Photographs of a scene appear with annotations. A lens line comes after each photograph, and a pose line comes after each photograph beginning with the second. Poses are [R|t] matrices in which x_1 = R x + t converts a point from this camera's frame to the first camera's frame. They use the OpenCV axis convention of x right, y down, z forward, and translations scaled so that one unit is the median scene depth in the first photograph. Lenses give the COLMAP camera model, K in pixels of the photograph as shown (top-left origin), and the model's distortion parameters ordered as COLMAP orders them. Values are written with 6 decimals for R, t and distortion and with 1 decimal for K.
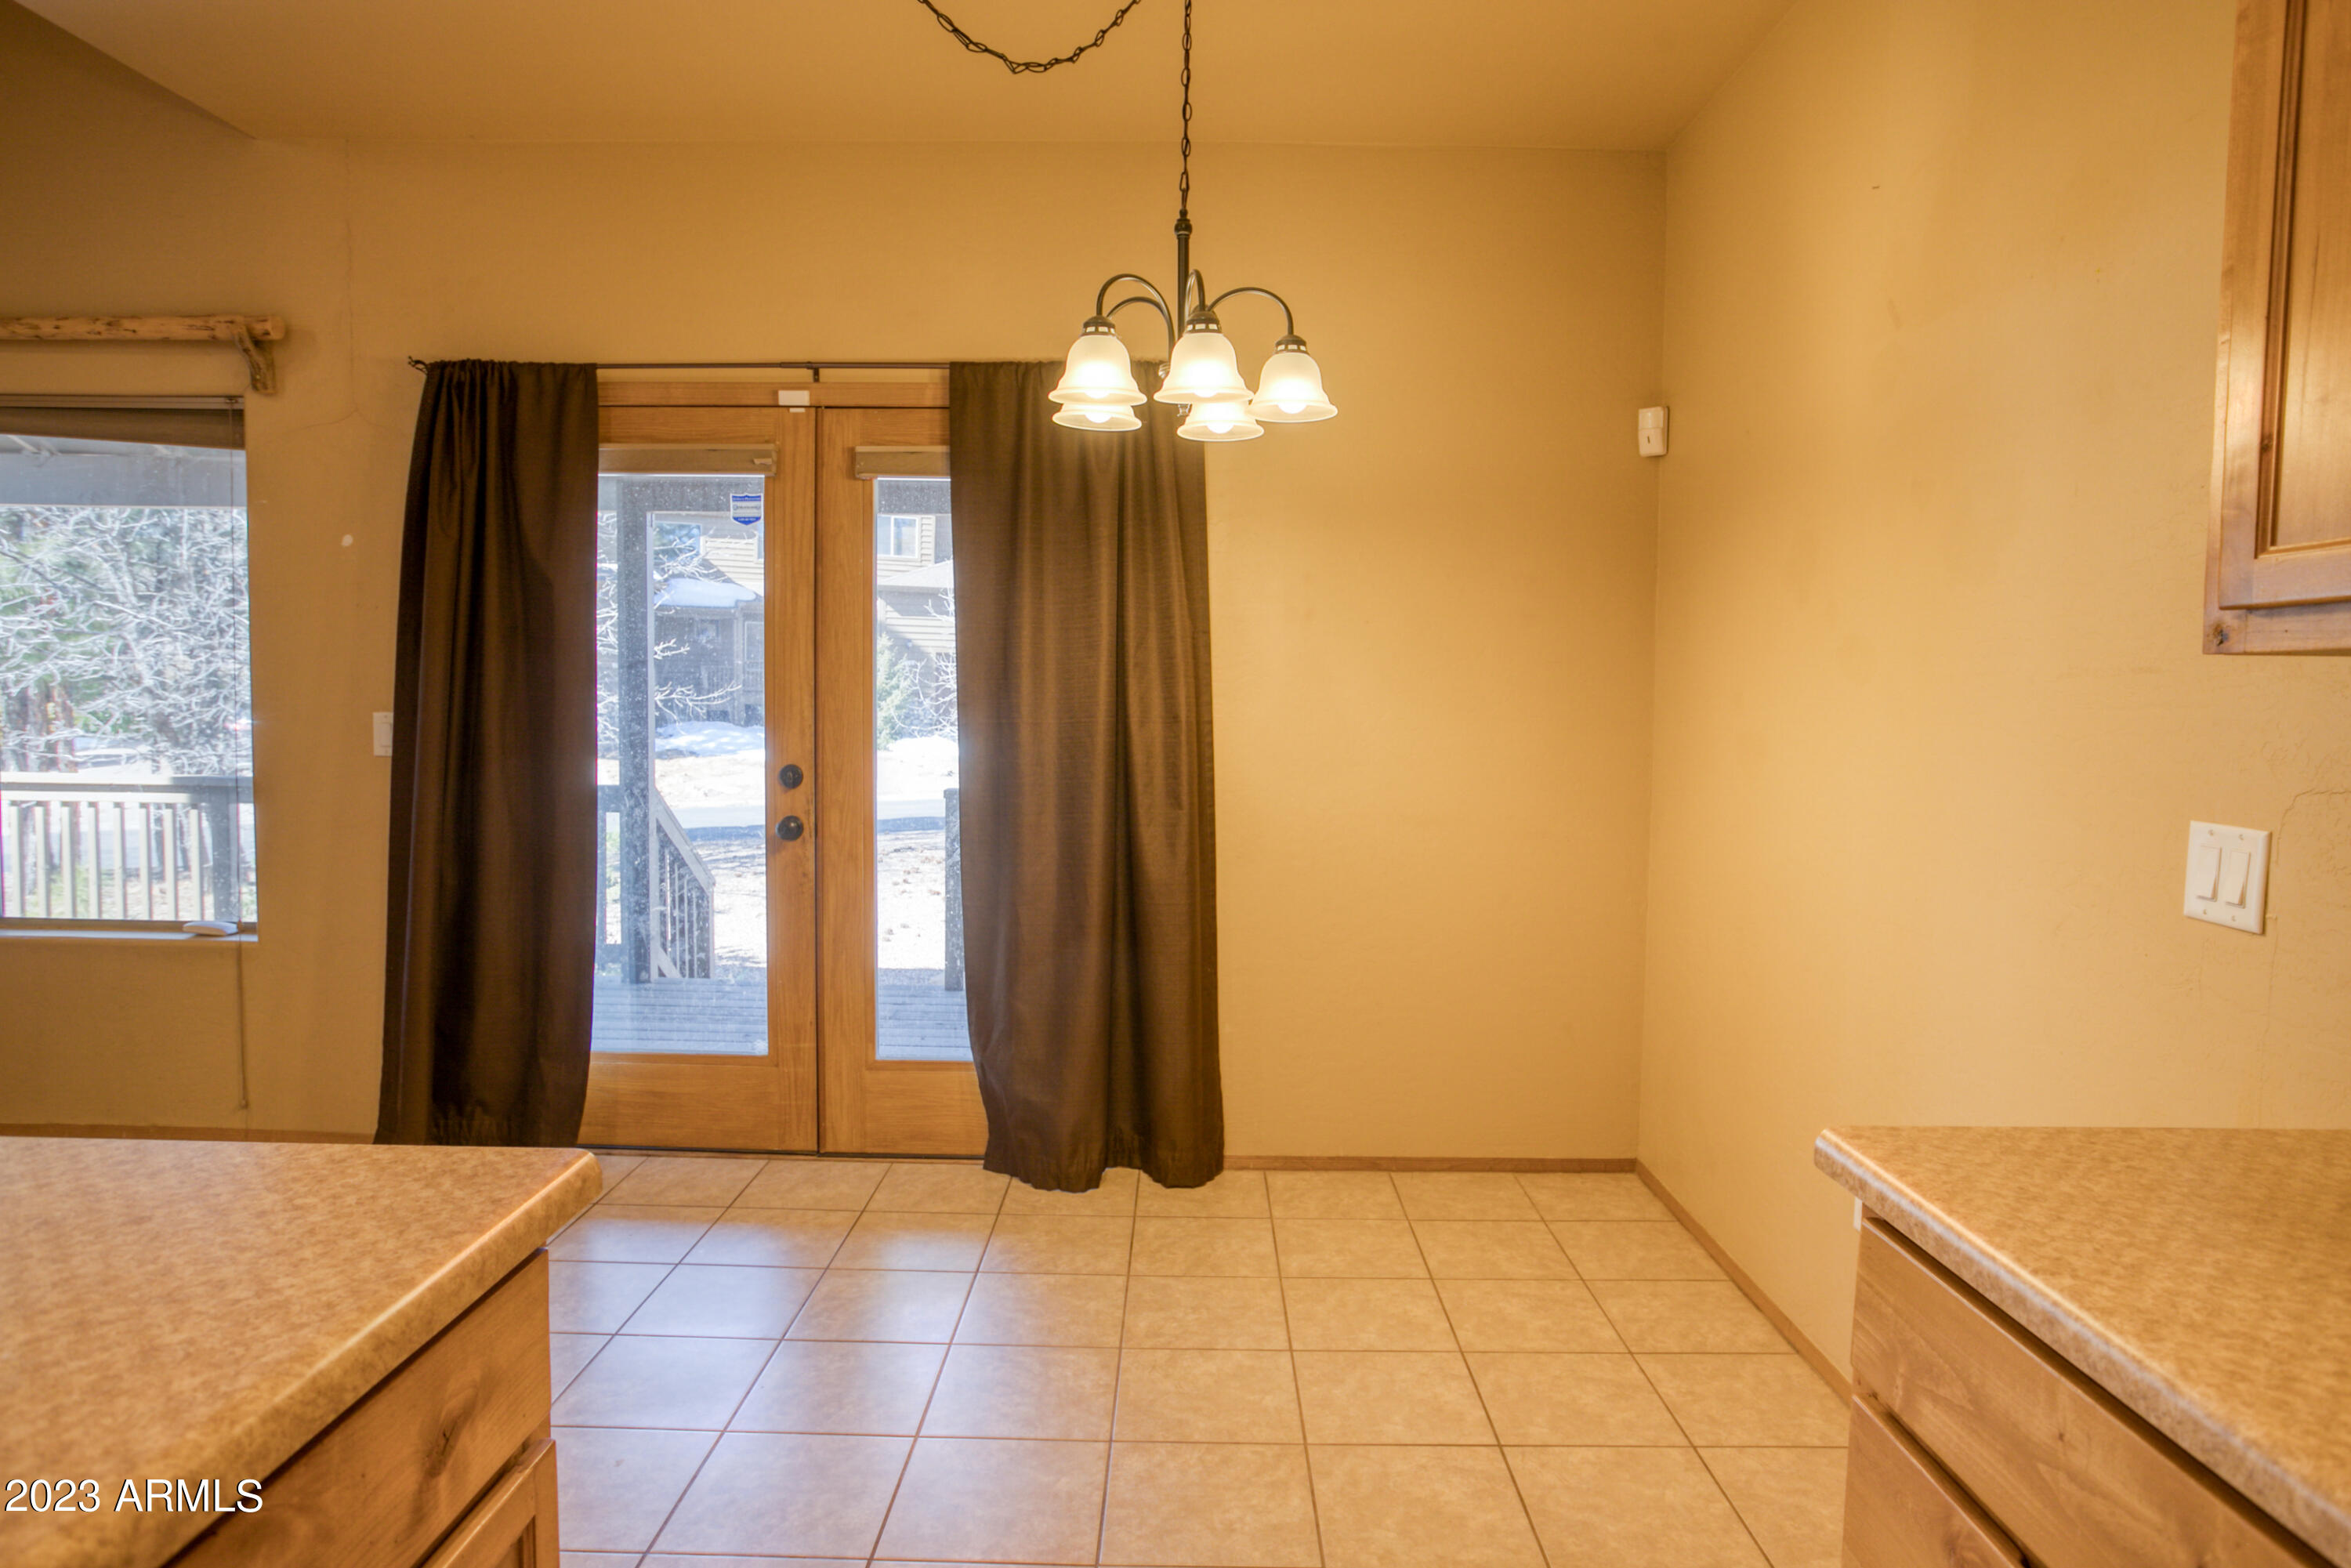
lens RADIAL K [[1347.7, 0, 1181.9], [0, 1347.7, 766.5], [0, 0, 1]] dist [-0.036560, 0.012967]
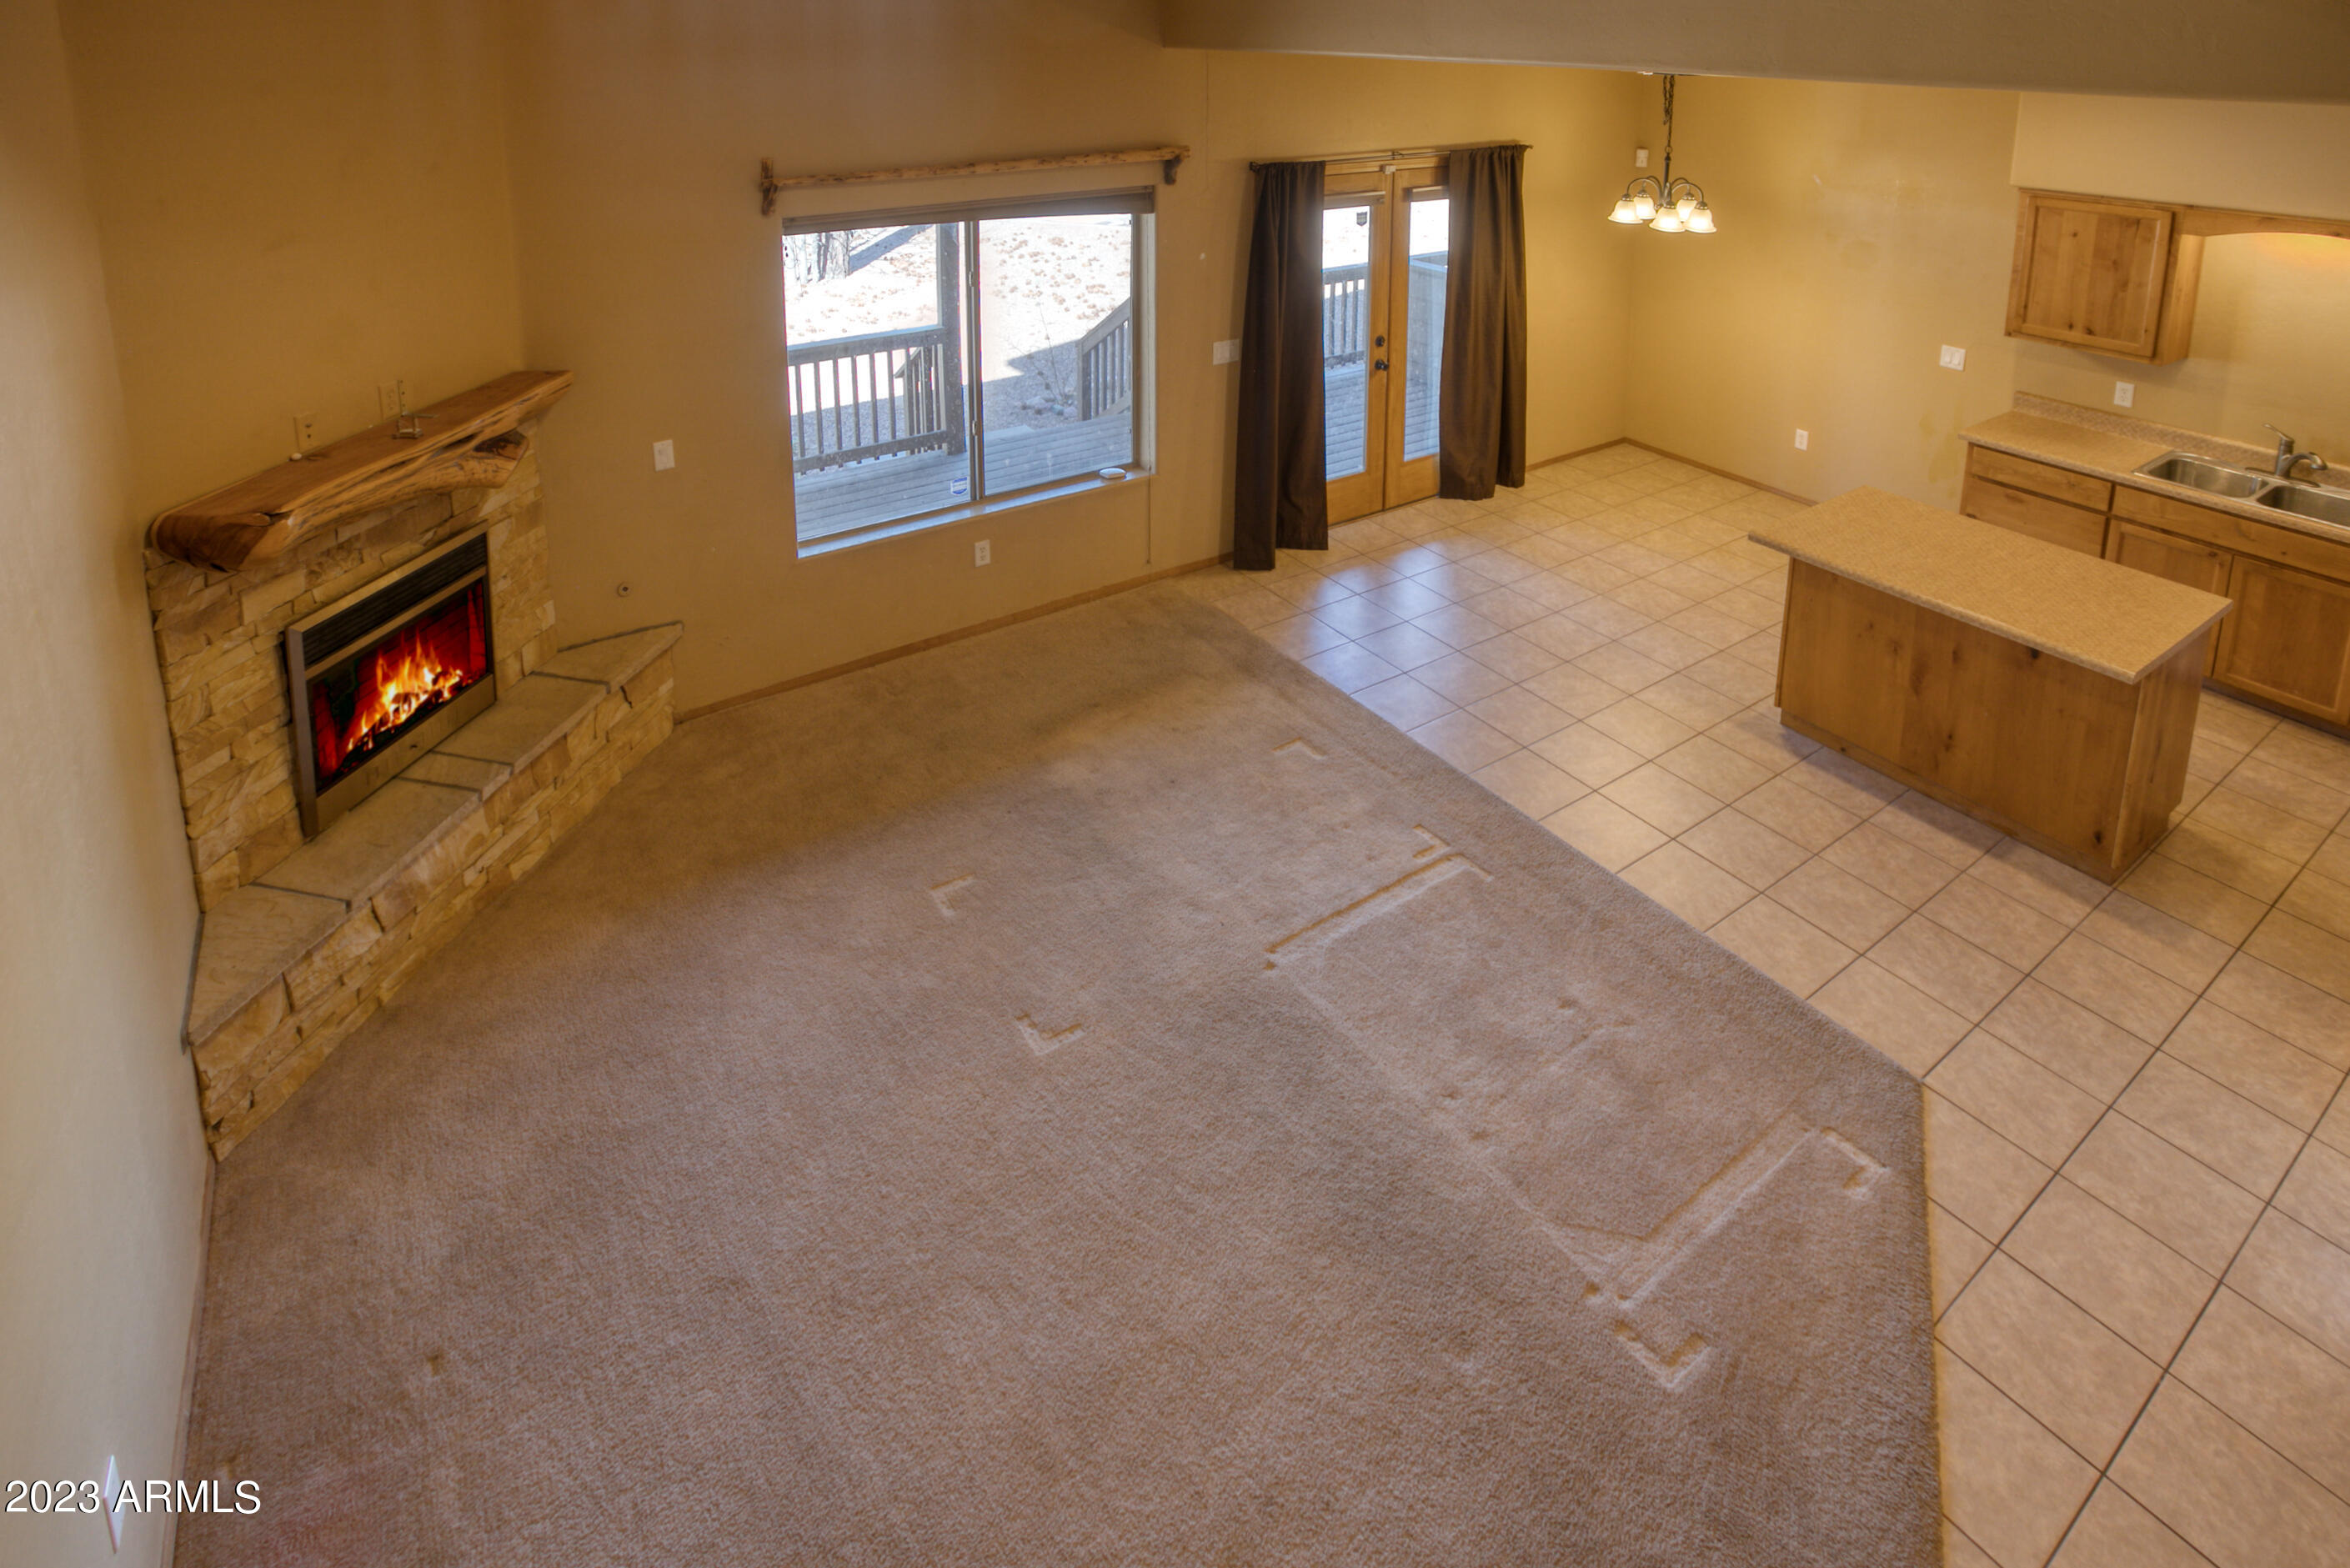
lens RADIAL K [[1206.9, 0, 1193.1], [0, 1206.9, 251.1], [0, 0, 1]] dist [-0.013258, -0.004637]
pose [[0.823882, -0.114405, 0.555095, -1.572806], [0.044175, 0.989398, 0.138349, -0.409177], [-0.565038, -0.089462, 0.820201, -0.374388]]
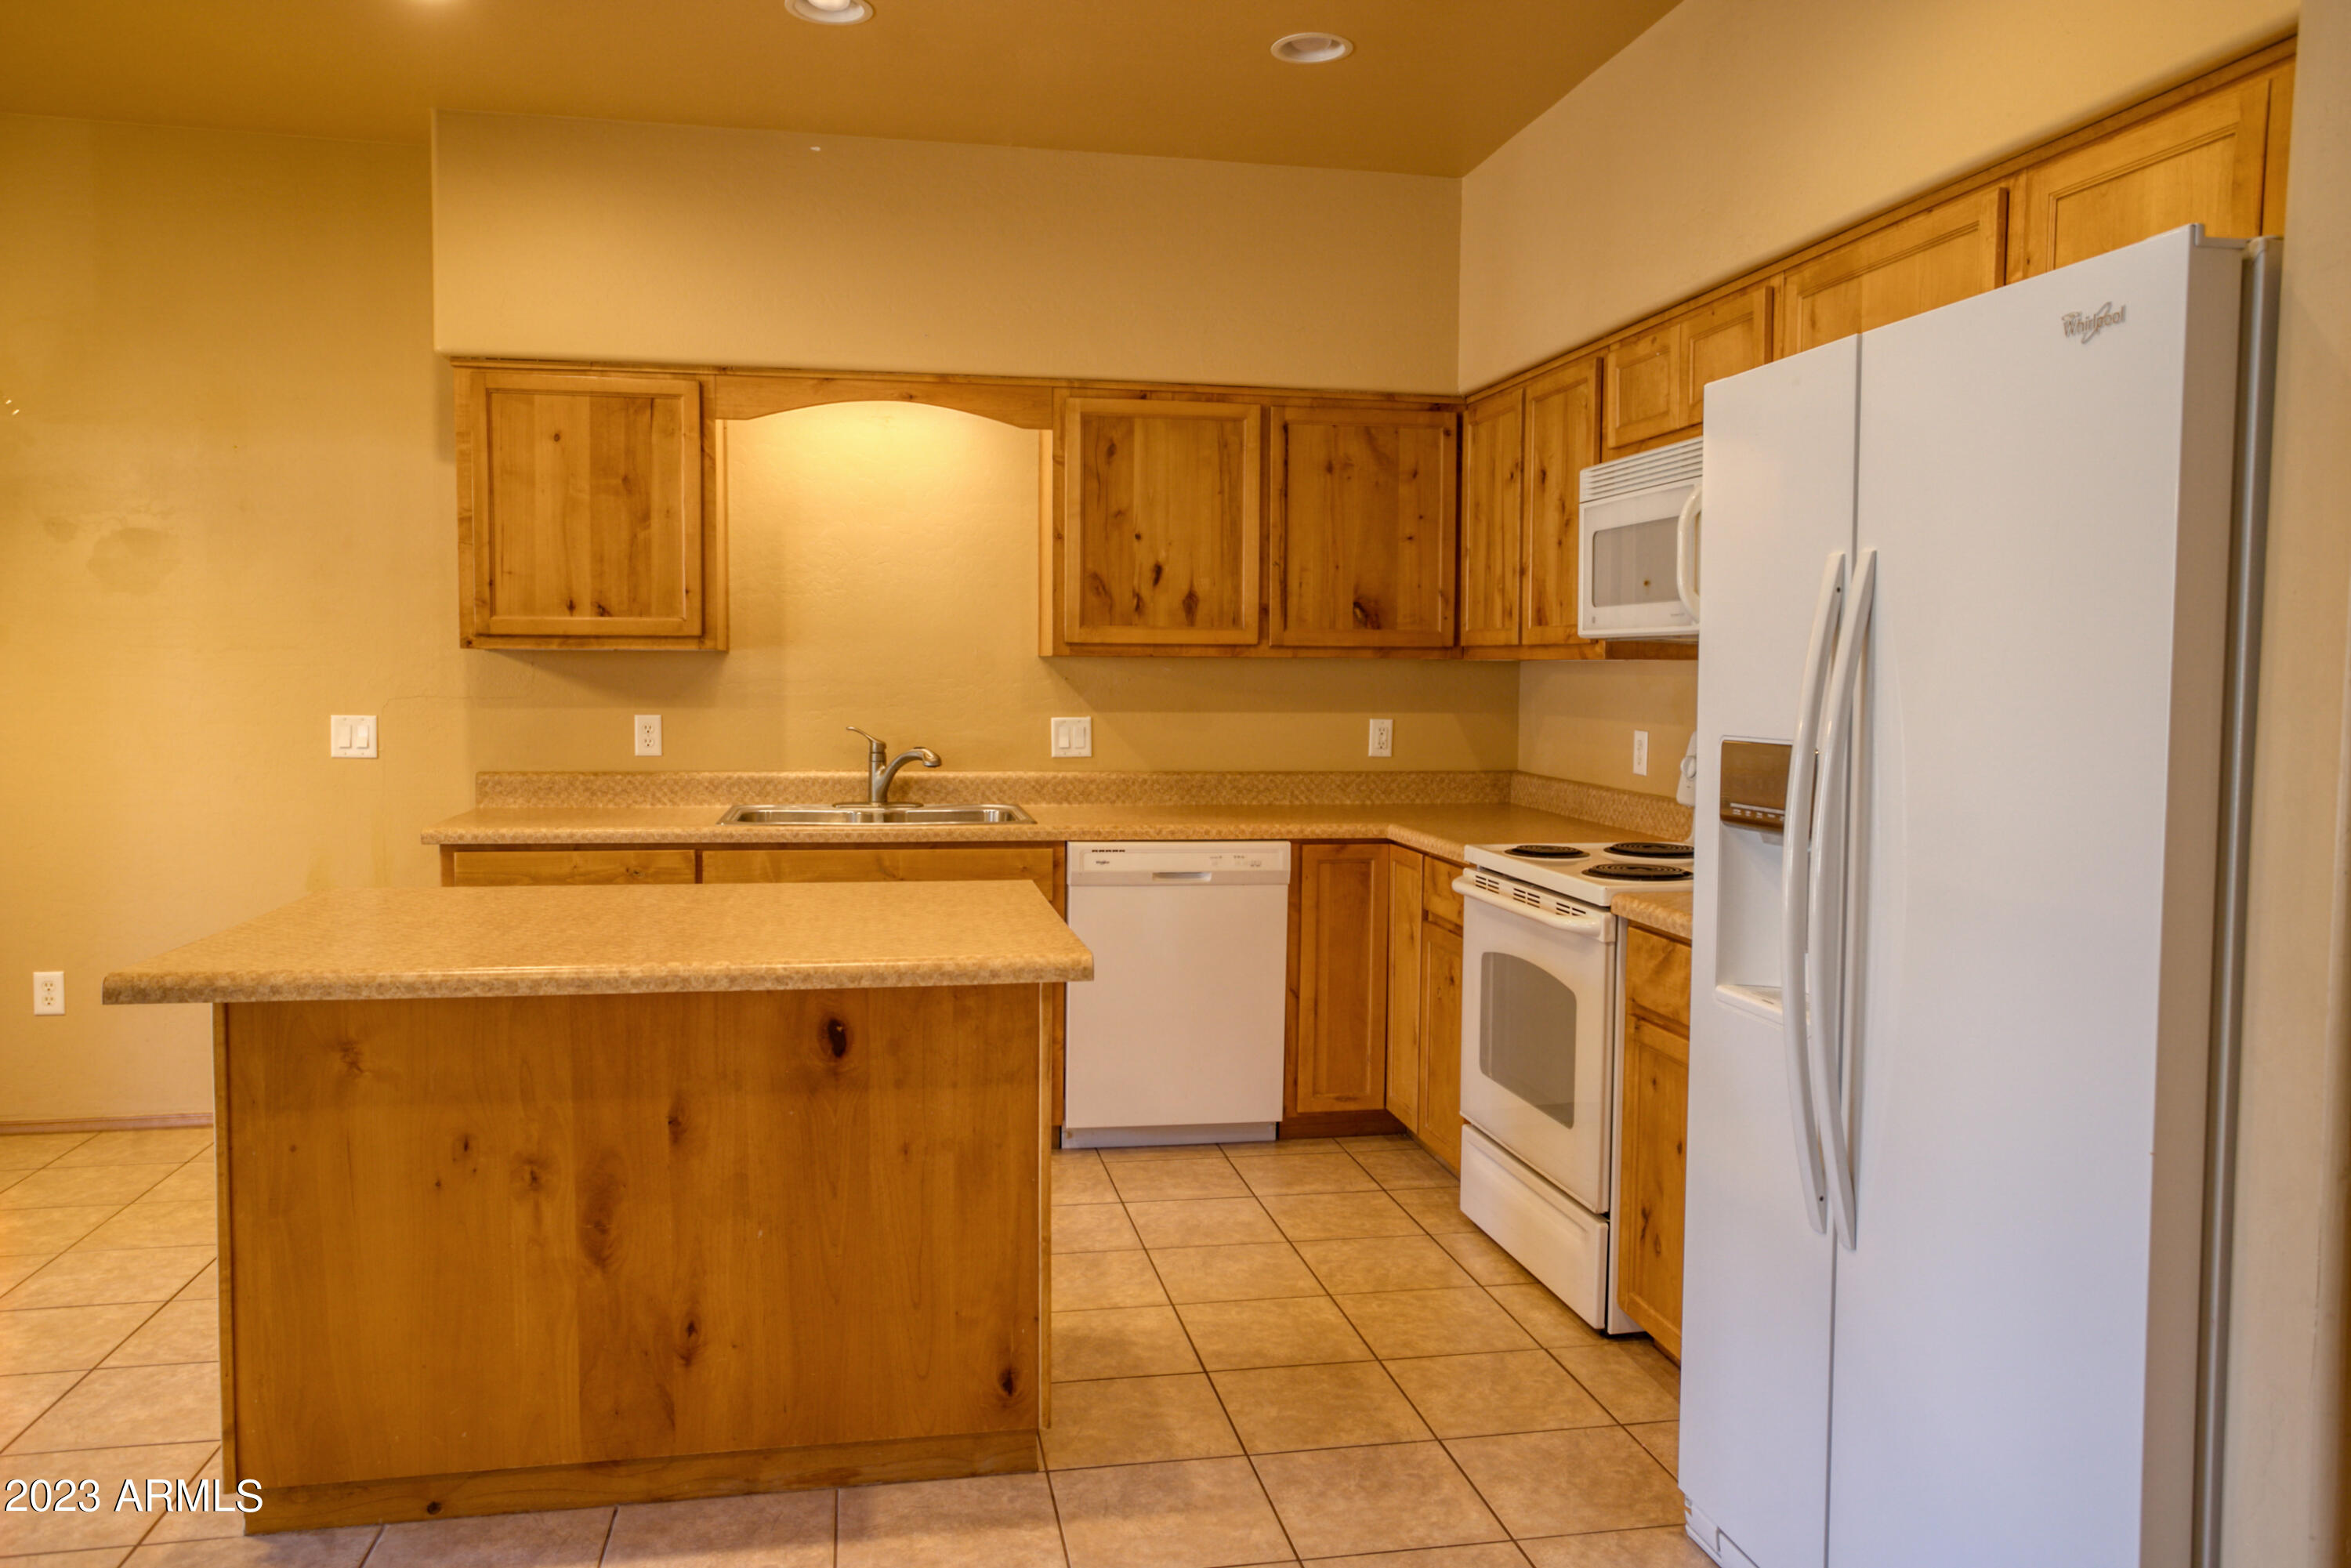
lens RADIAL K [[1654.3, 0, 1193.2], [0, 1654.3, 775.7], [0, 0, 1]] dist [-0.035992, 0.022658]
pose [[-0.203910, -0.078091, 0.975870, -1.043796], [0.043914, 0.995081, 0.088804, -0.015041], [-0.978004, 0.060963, -0.199477, 0.049408]]
